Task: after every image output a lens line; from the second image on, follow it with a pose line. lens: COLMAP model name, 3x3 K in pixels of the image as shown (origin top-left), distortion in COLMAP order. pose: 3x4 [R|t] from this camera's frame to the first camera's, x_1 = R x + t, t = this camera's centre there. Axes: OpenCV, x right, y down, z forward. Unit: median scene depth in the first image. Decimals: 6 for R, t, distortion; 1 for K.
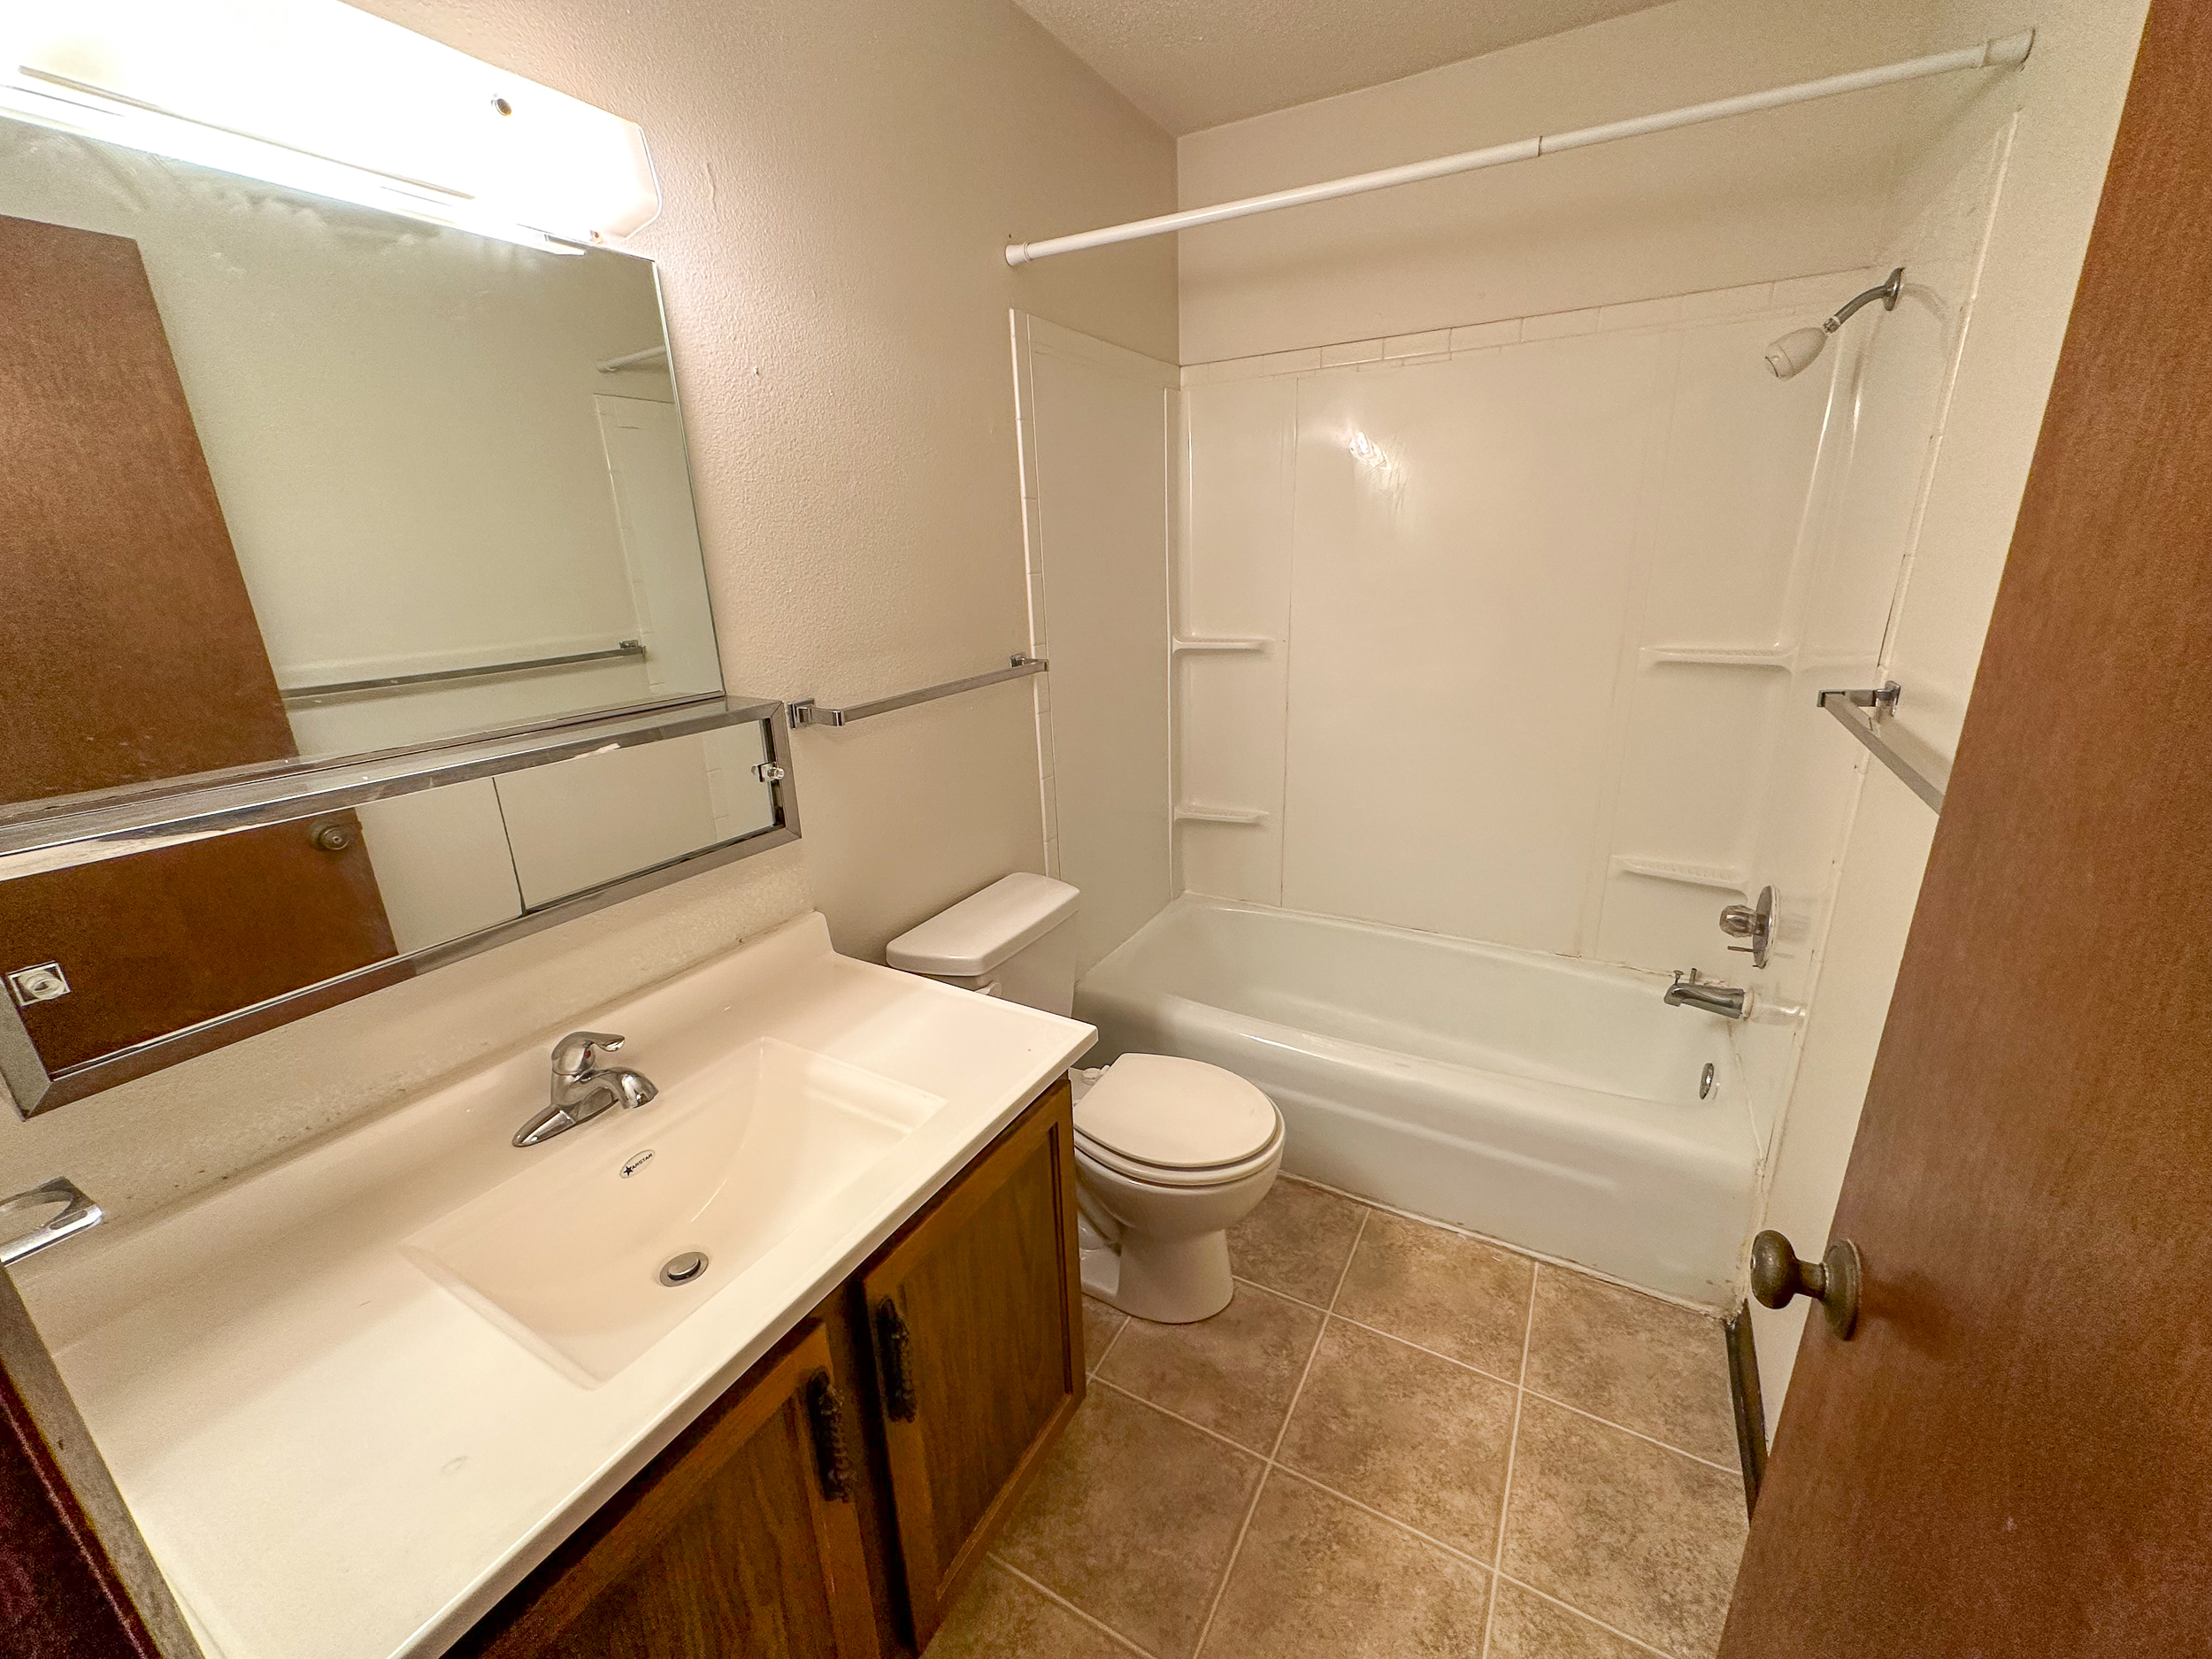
lens RADIAL K [[884.1, 0, 1106.0], [0, 884.1, 829.5], [0, 0, 1]] dist [-0.002236, -0.000341]
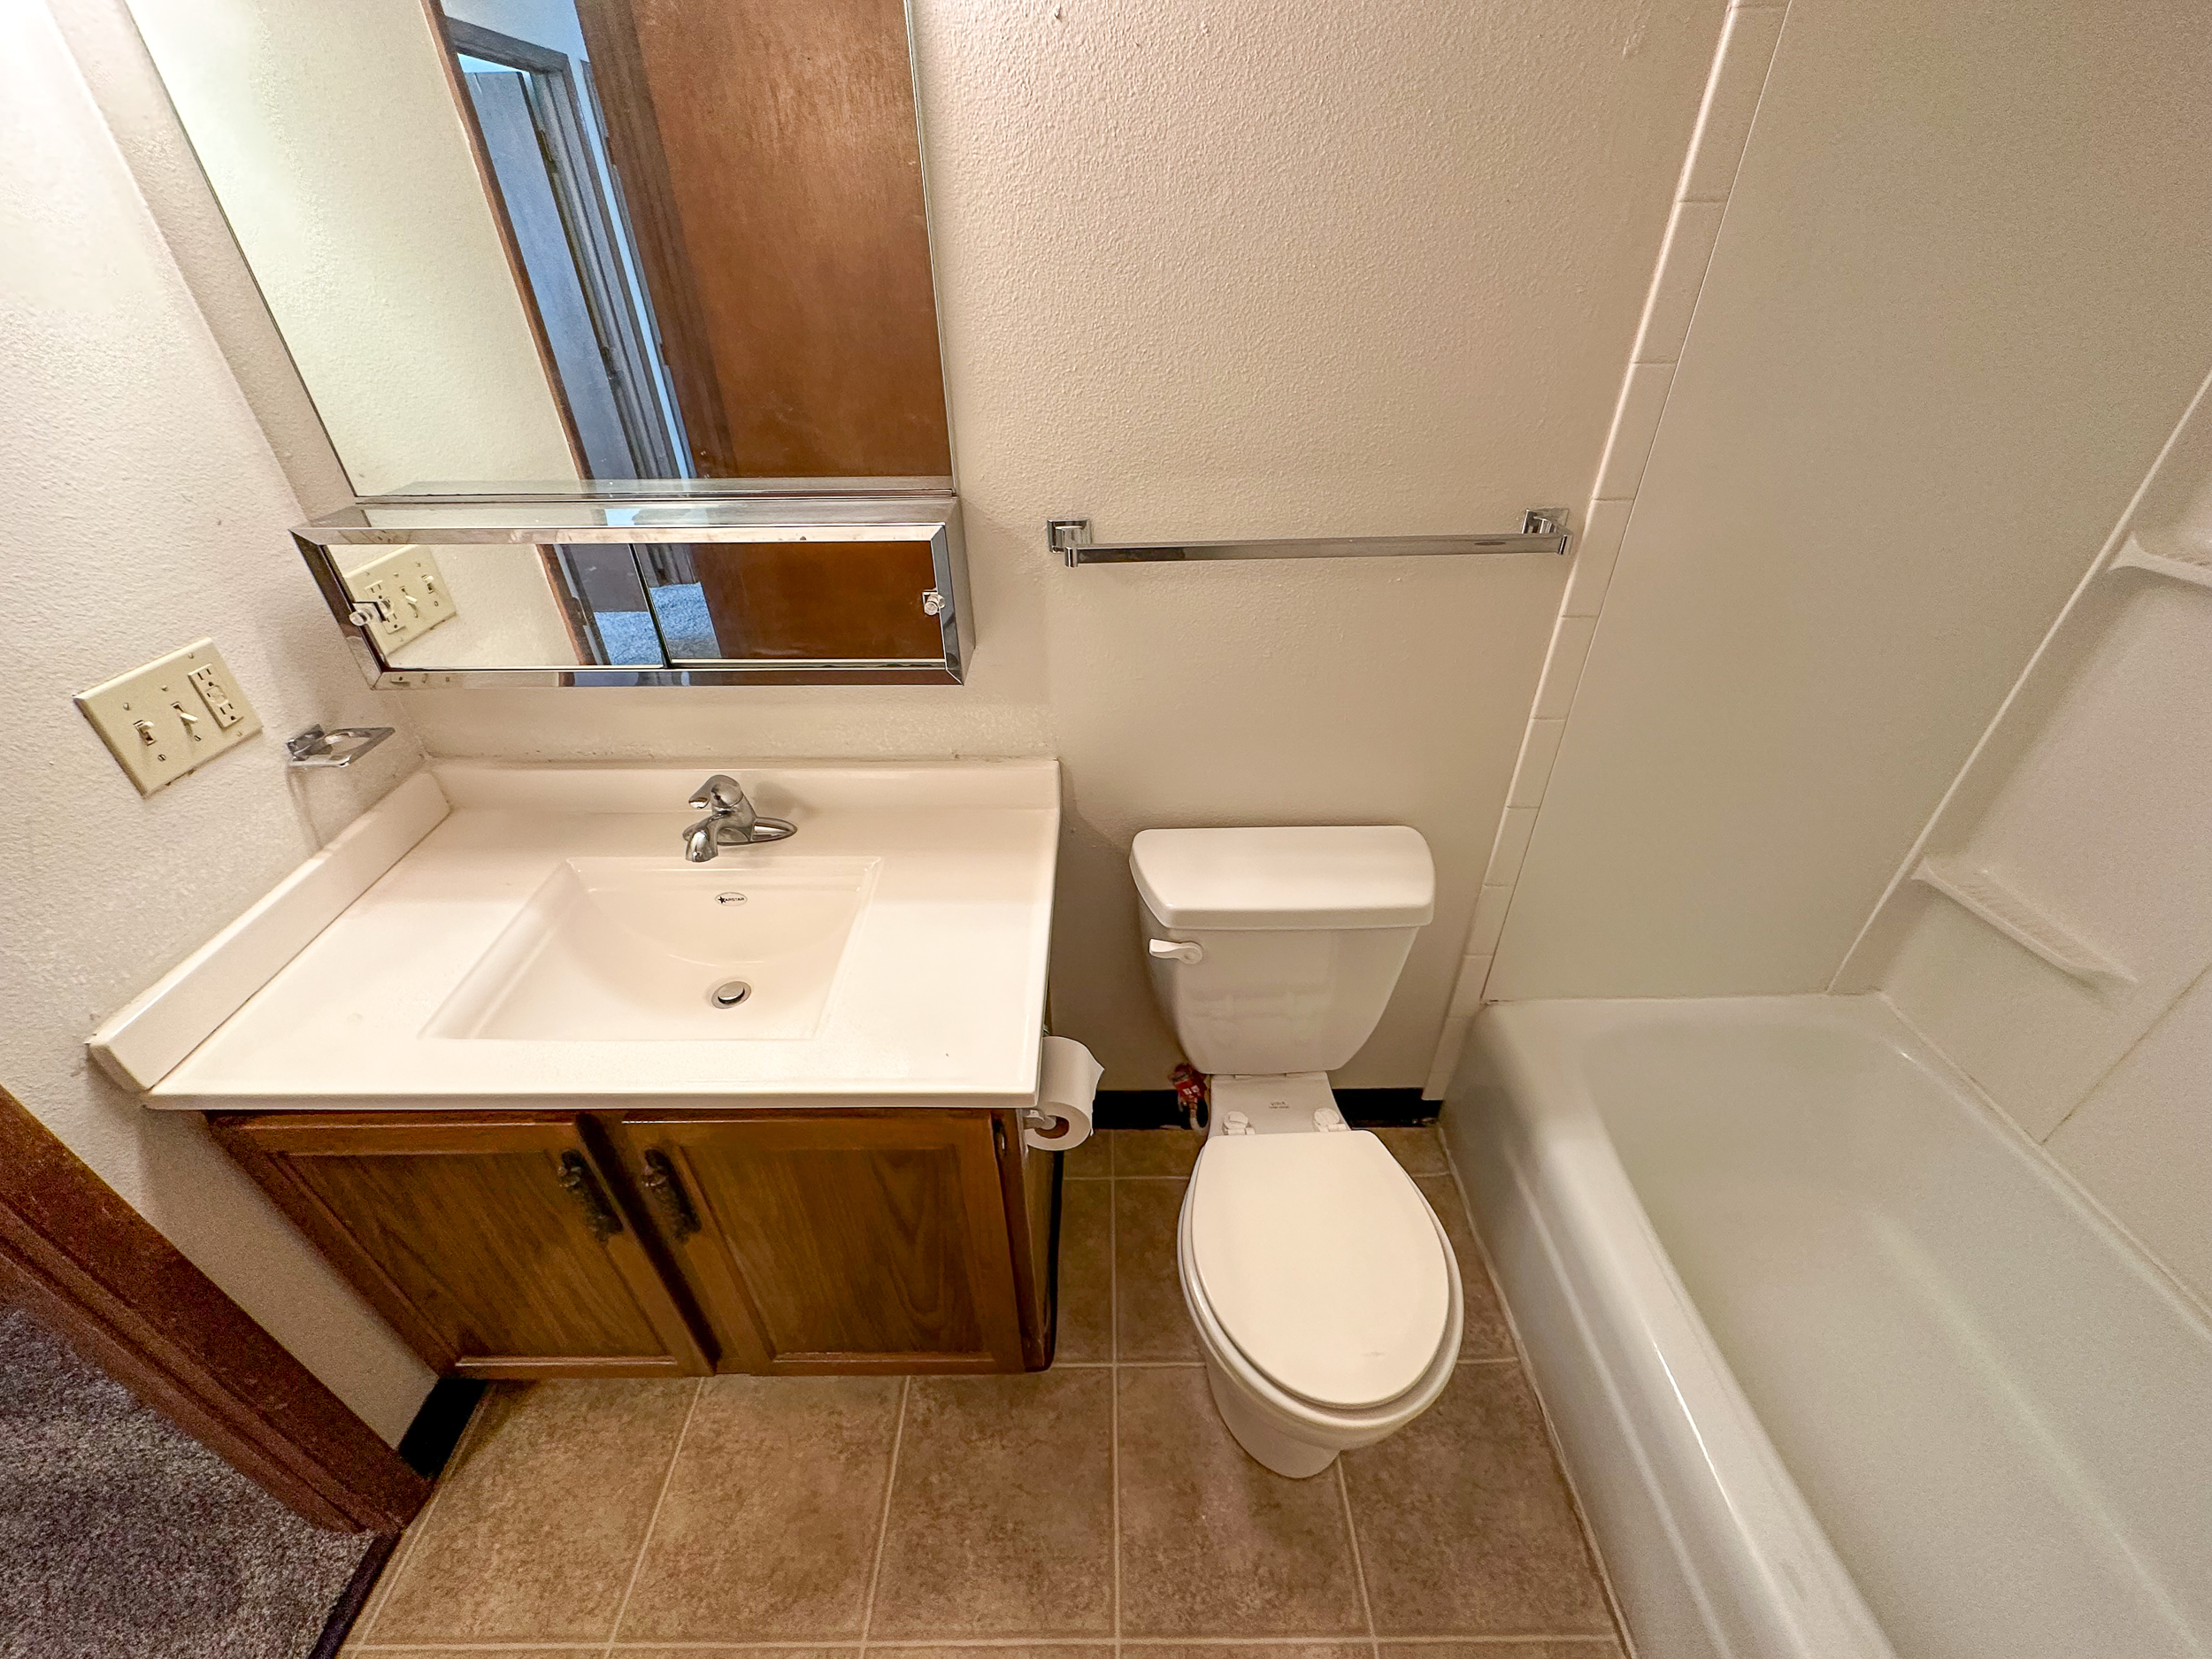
lens RADIAL K [[884.1, 0, 1106.0], [0, 884.1, 829.5], [0, 0, 1]] dist [-0.002236, -0.000341]
pose [[0.495060, 0.512883, -0.701332, 0.359907], [-0.268766, 0.857995, 0.437733, -0.255236], [0.826245, -0.028210, 0.562605, 0.558145]]
